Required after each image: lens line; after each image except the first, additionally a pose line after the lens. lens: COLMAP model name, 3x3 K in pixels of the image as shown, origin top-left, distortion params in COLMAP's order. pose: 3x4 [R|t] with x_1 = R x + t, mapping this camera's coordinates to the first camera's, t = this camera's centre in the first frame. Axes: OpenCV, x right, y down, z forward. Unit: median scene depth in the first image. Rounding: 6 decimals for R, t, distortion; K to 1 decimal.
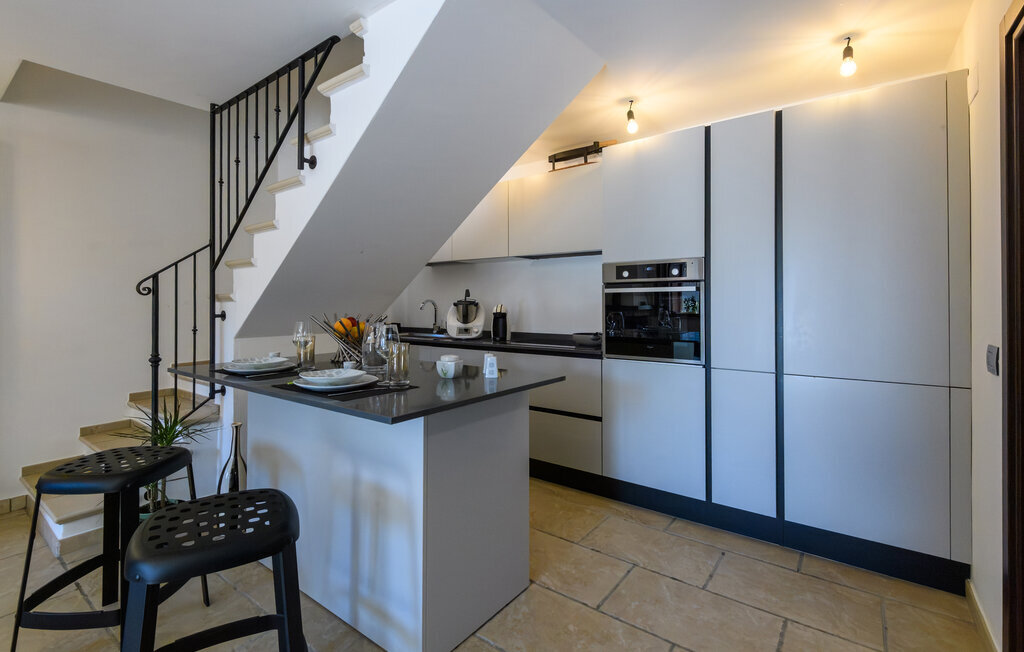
lens RADIAL K [[471.1, 0, 495.9], [0, 471.1, 301.9], [0, 0, 1]] dist [0.000252, -0.000139]
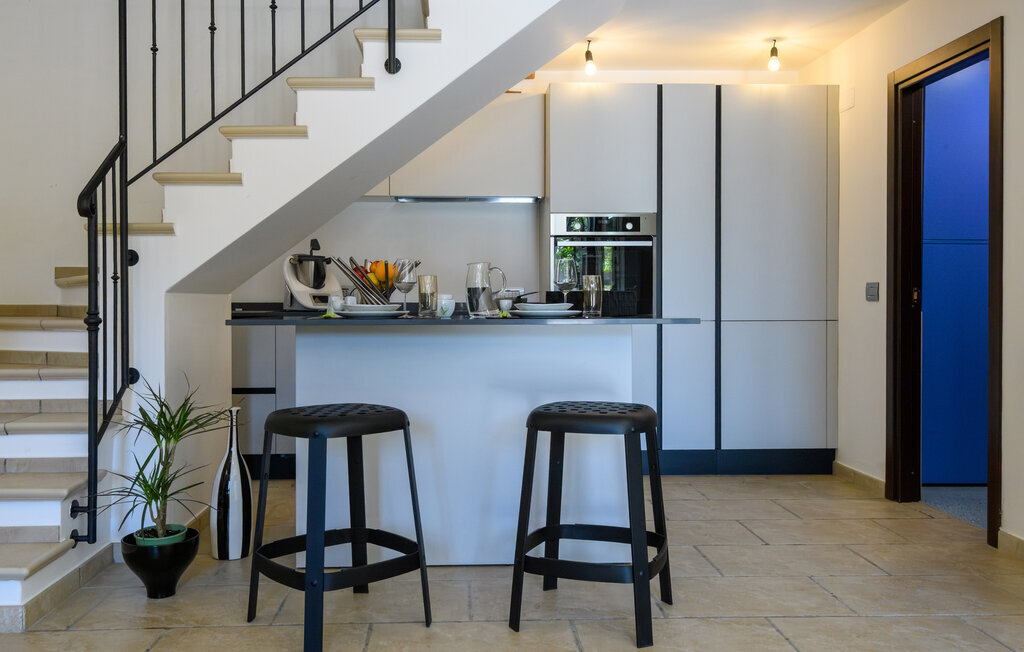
lens RADIAL K [[897.0, 0, 491.1], [0, 897.0, 315.8], [0, 0, 1]] dist [0.009397, 0.003637]
pose [[0.762993, -0.012505, 0.646285, -1.091242], [-0.001496, 0.999776, 0.021110, 0.087134], [-0.646405, -0.017074, 0.762804, -0.255477]]
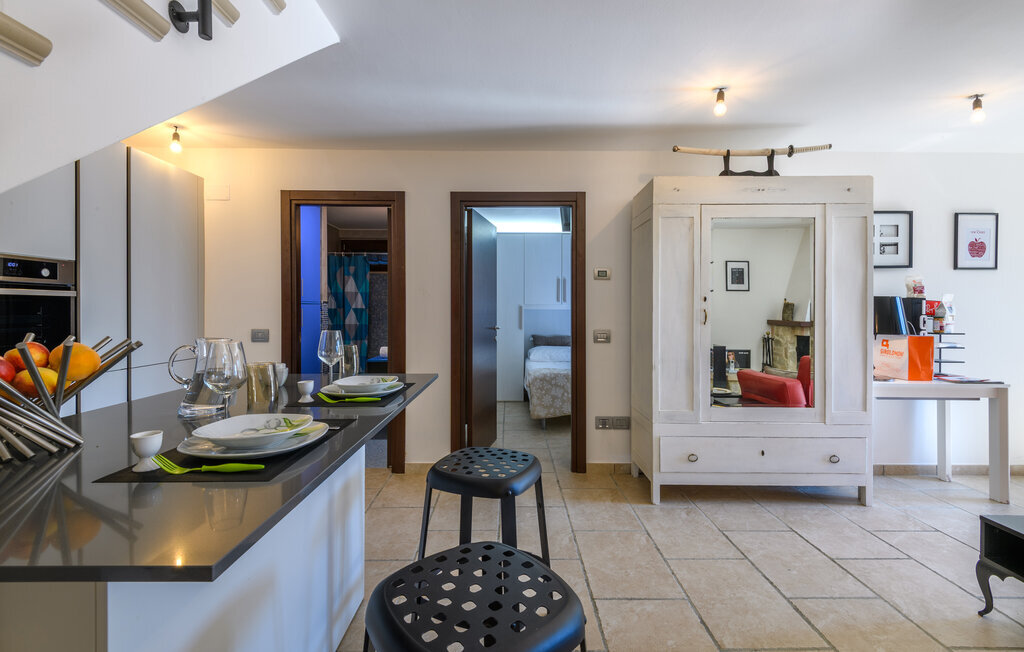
lens RADIAL K [[466.3, 0, 515.6], [0, 466.3, 312.0], [0, 0, 1]] dist [-0.003532, -0.001032]
pose [[-0.620516, -0.007326, 0.784160, -0.852224], [-0.008390, 0.999961, 0.002702, -0.001189], [-0.784149, -0.004903, -0.620553, 0.881799]]
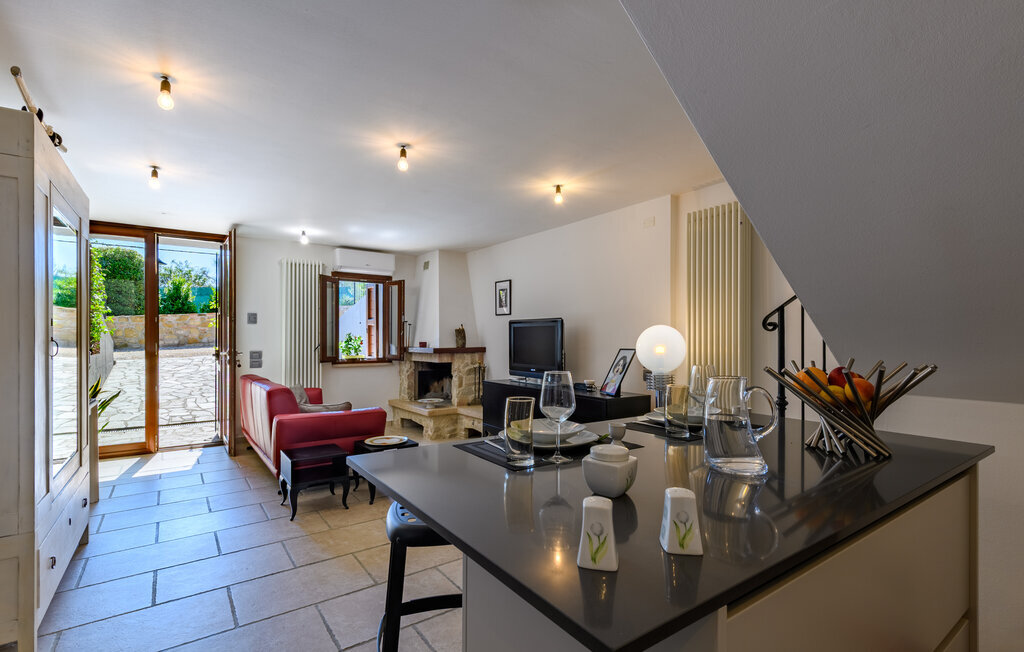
lens RADIAL K [[471.5, 0, 521.8], [0, 471.5, 323.8], [0, 0, 1]] dist [-0.000832, -0.000558]
pose [[-0.251840, -0.028977, -0.967335, 0.312234], [0.006303, 0.999481, -0.031581, -0.003238], [0.967748, -0.014051, -0.251527, 0.759895]]
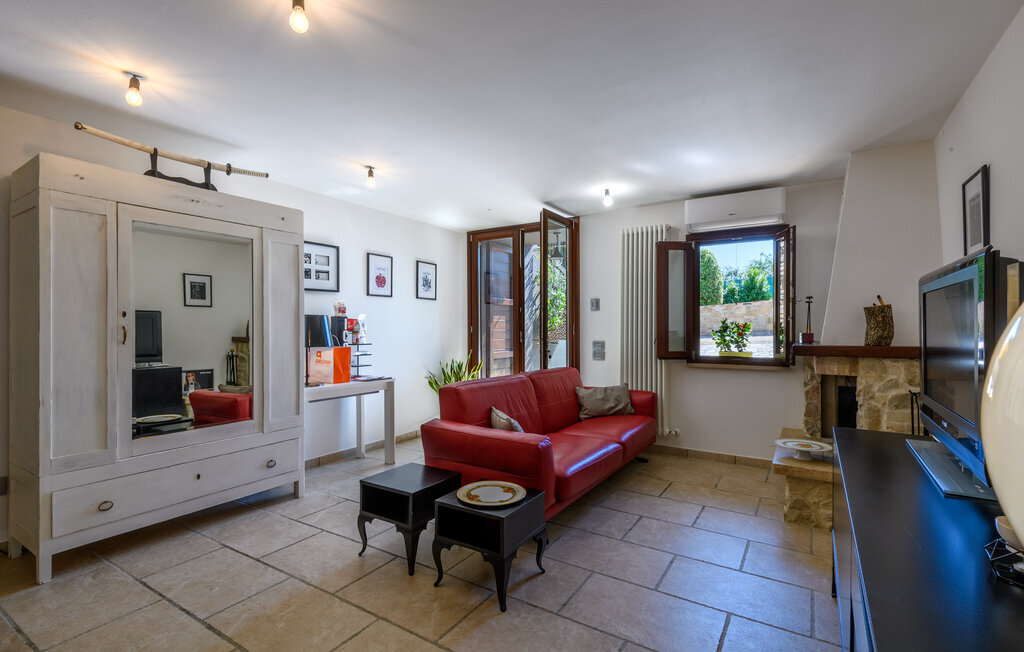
lens RADIAL K [[459.1, 0, 512.0], [0, 459.1, 326.0], [0, 0, 1]] dist [0.001576, -0.000754]
pose [[-0.994472, 0.000710, -0.105003, -0.953375], [0.001499, 0.999971, -0.007441, -0.001162], [0.104994, -0.007558, -0.994444, 0.847555]]
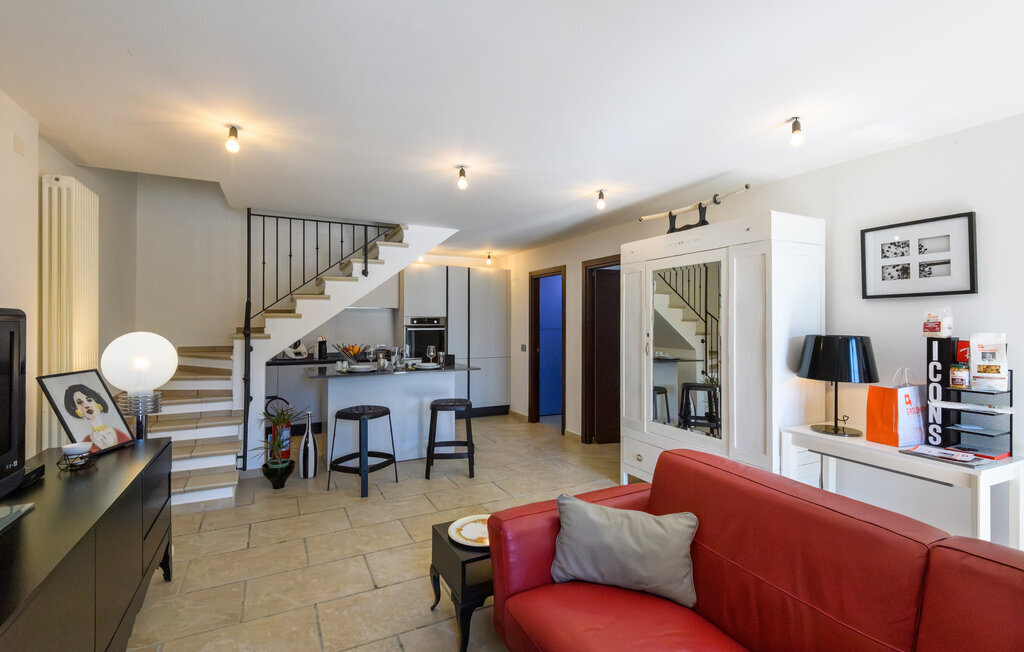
lens RADIAL K [[471.5, 0, 521.8], [0, 471.5, 323.8], [0, 0, 1]] dist [-0.000832, -0.000558]
pose [[0.408303, -0.001147, 0.912846, -1.753536], [-0.008228, 0.999954, 0.004937, -0.073199], [-0.912809, -0.009527, 0.408275, -0.438437]]
